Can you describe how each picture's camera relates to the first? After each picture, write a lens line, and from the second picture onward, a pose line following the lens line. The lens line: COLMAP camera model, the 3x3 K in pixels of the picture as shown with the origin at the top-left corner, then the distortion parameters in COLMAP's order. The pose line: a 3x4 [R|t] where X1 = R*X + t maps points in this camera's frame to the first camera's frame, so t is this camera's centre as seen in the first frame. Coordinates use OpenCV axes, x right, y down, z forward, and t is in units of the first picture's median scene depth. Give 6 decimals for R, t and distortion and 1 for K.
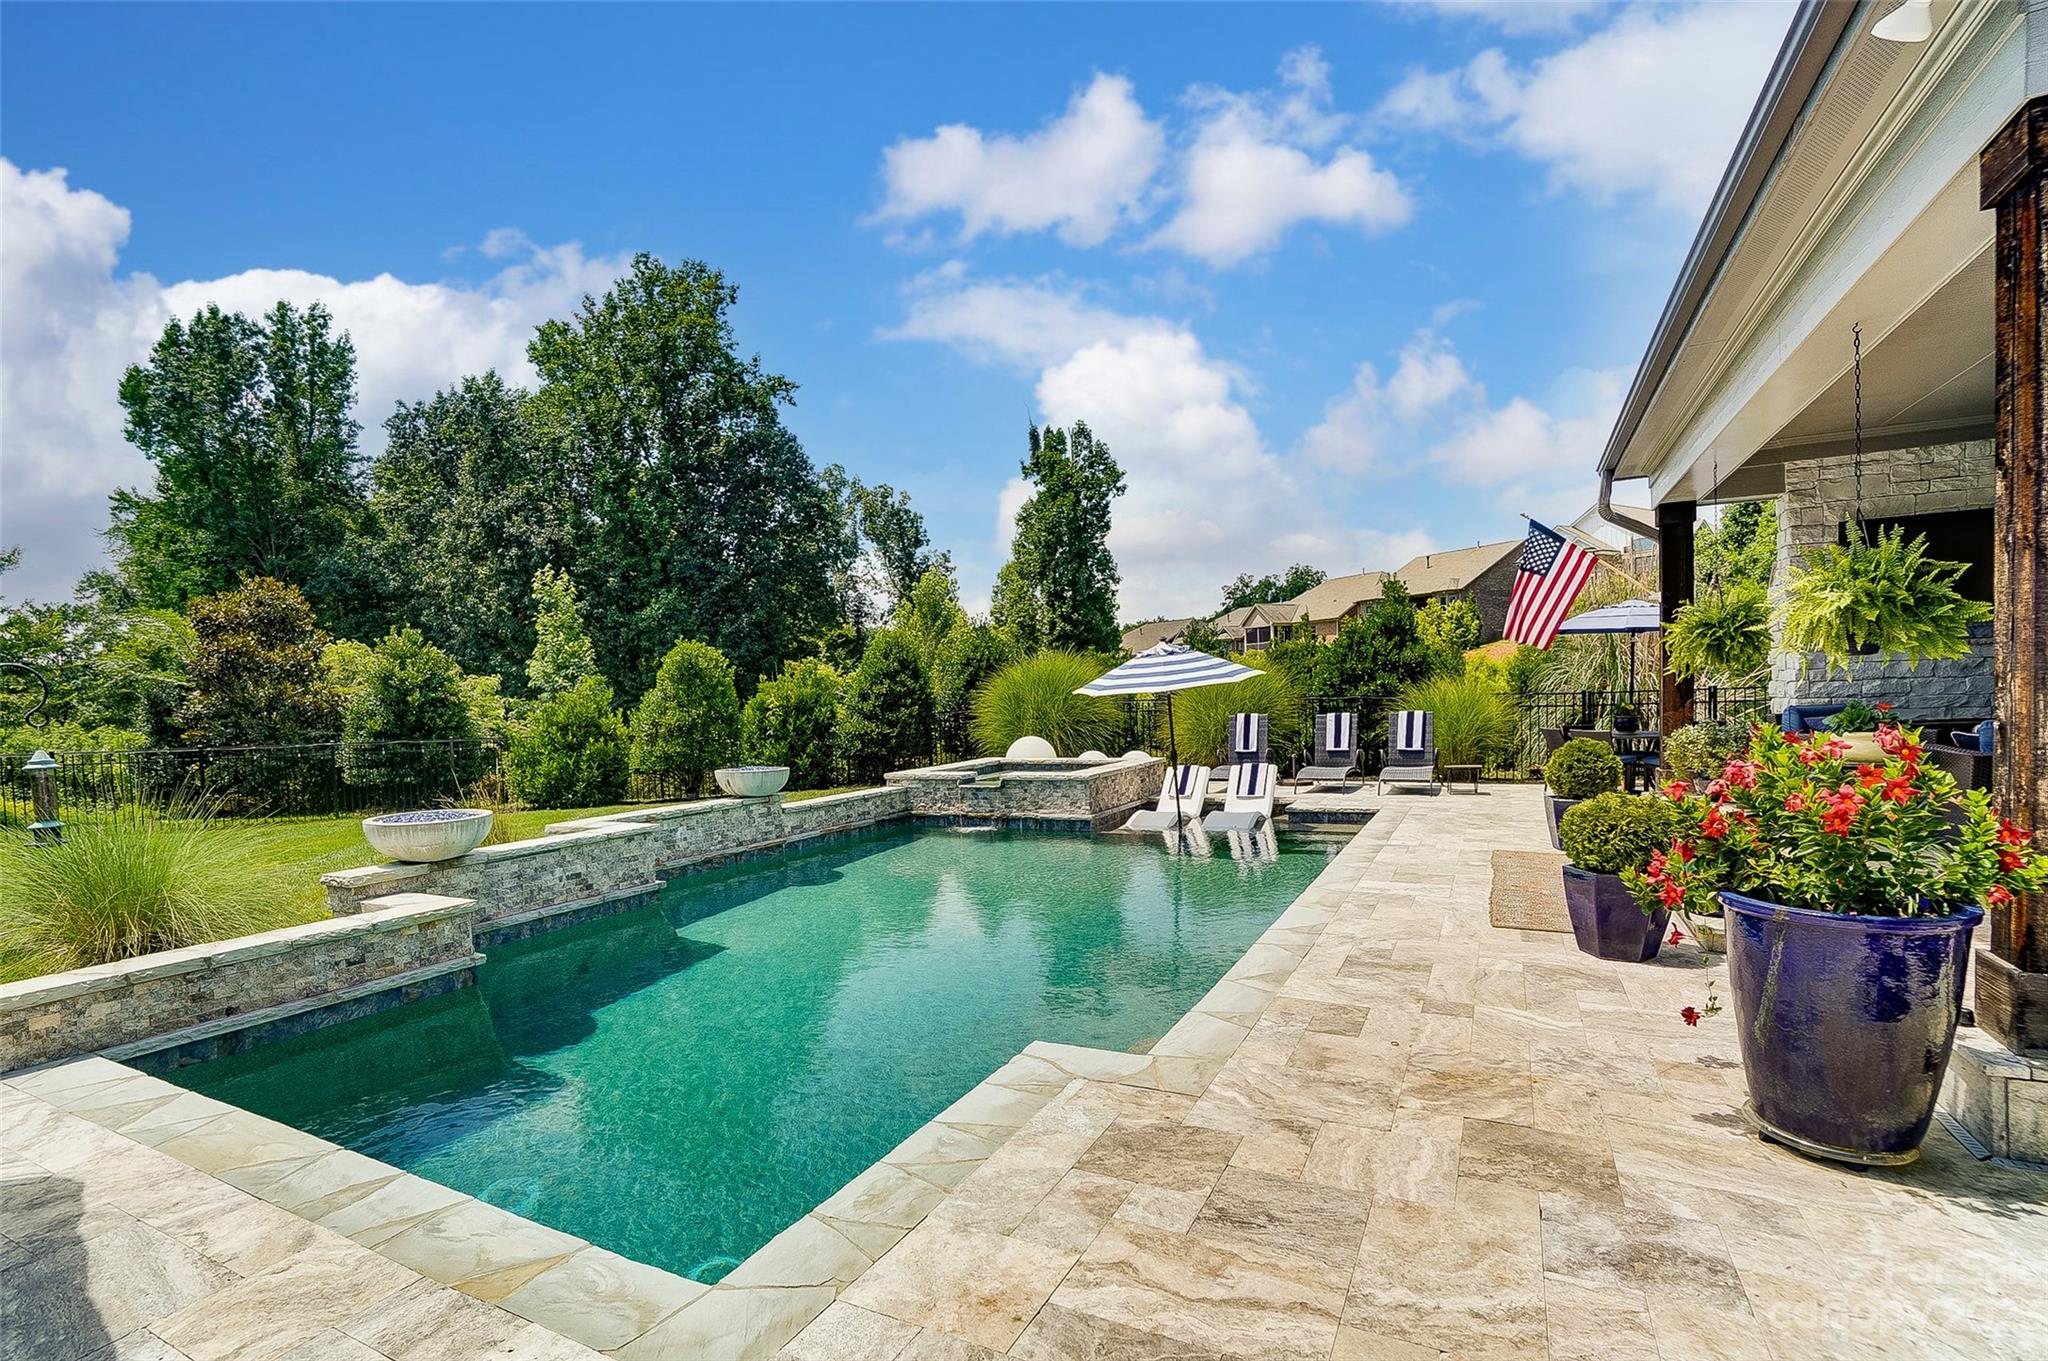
lens RADIAL K [[973.6, 0, 984.9], [0, 973.6, 741.4], [0, 0, 1]] dist [-0.067050, 0.023448]
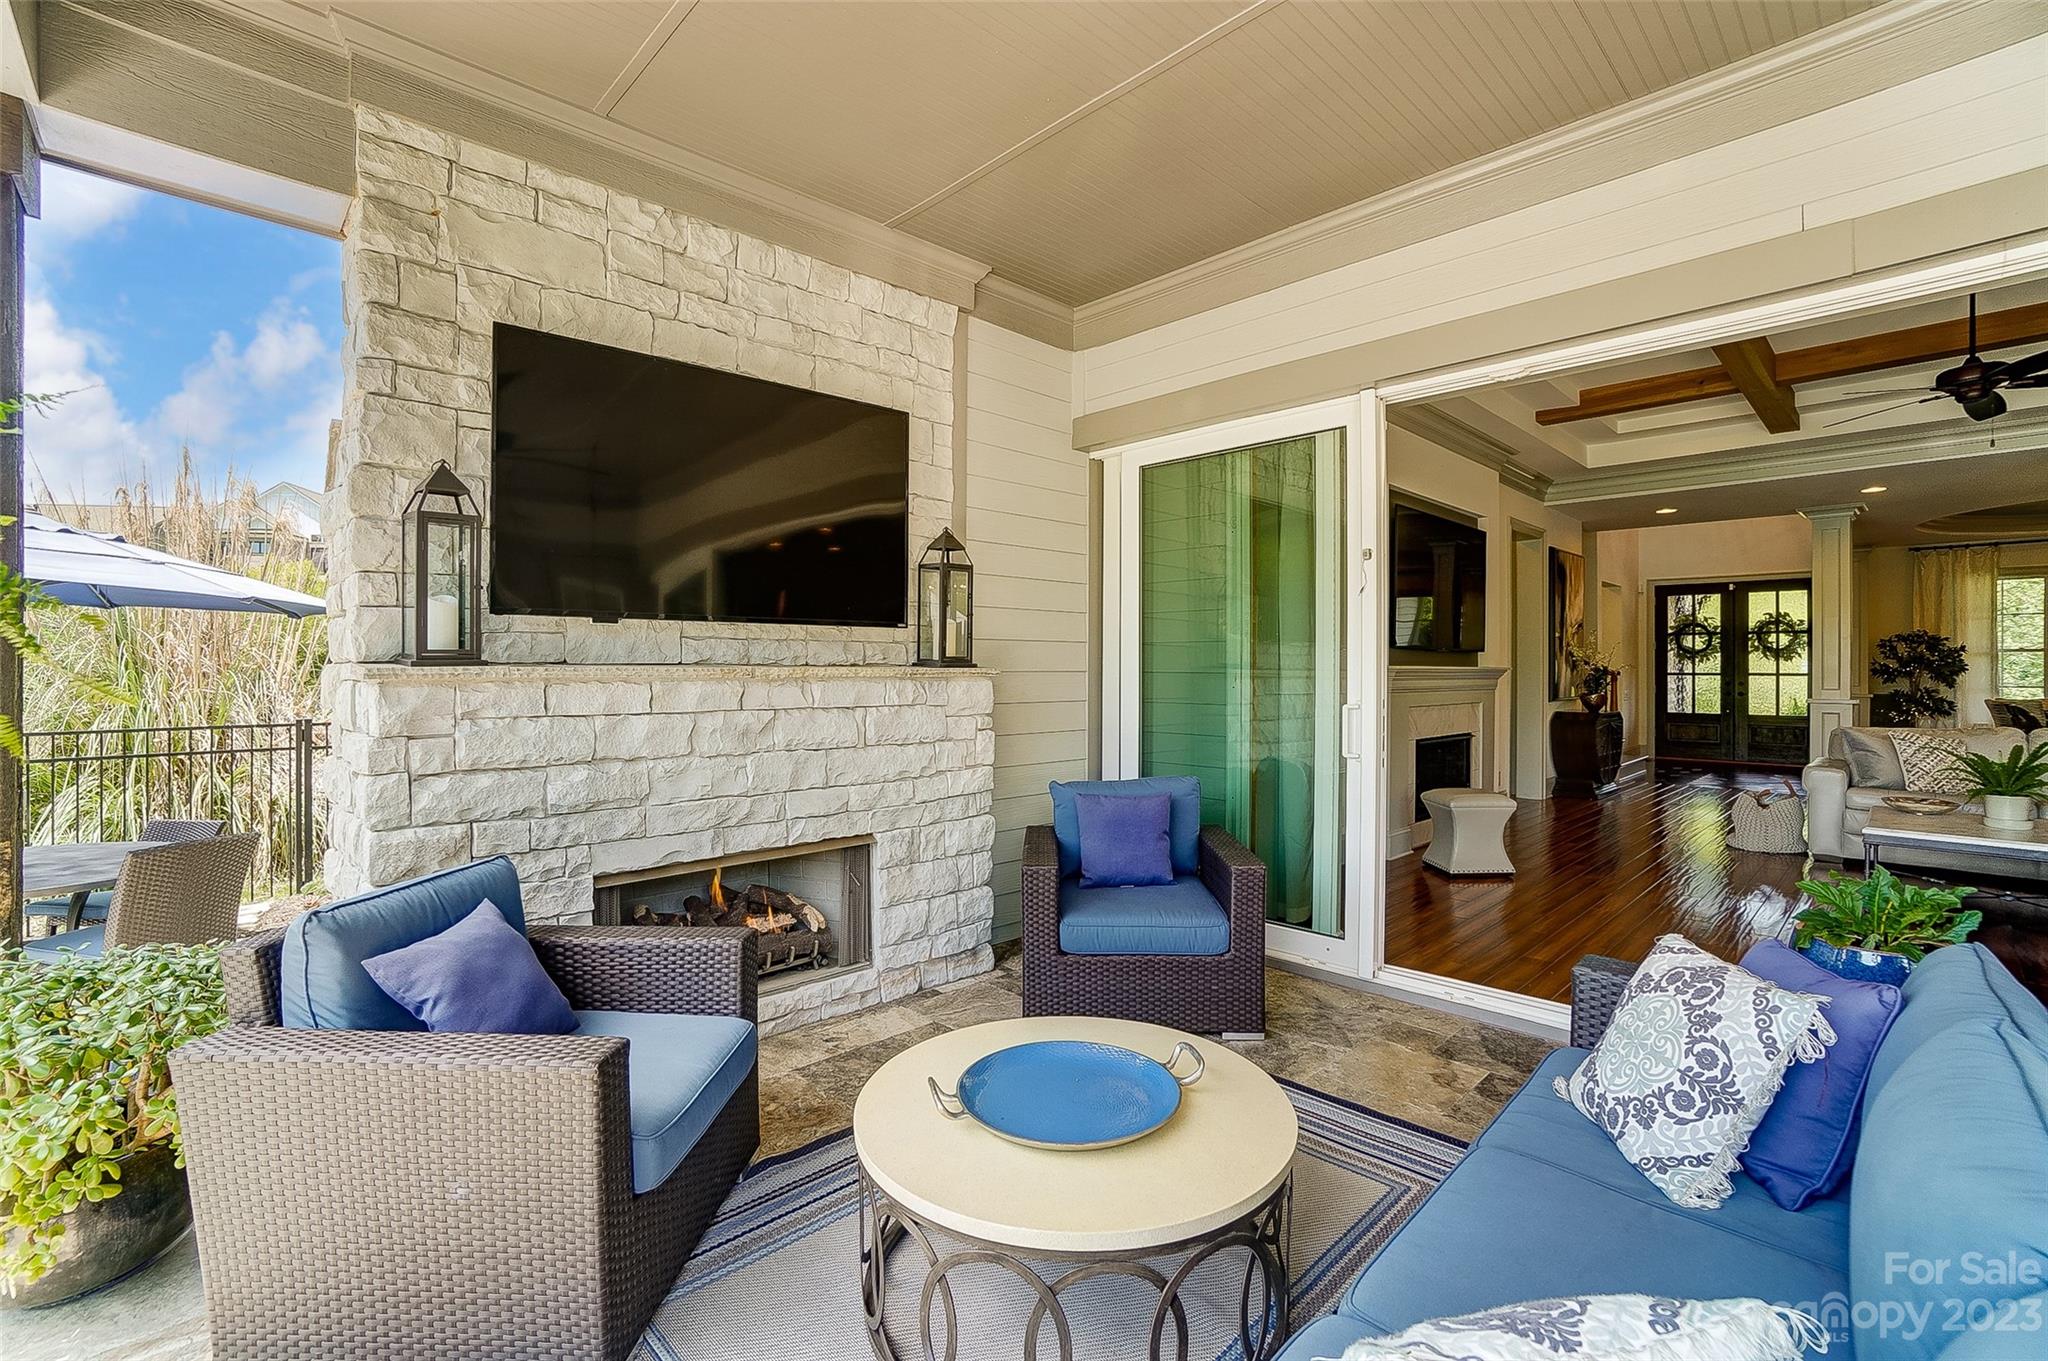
lens RADIAL K [[904.5, 0, 1011.0], [0, 904.5, 673.7], [0, 0, 1]] dist [-0.061864, 0.022109]
pose [[0.317179, 0.031495, 0.947843, 0.300662], [0.025680, 0.998797, -0.041782, -0.037019], [-0.948018, 0.037593, 0.315988, 0.322828]]
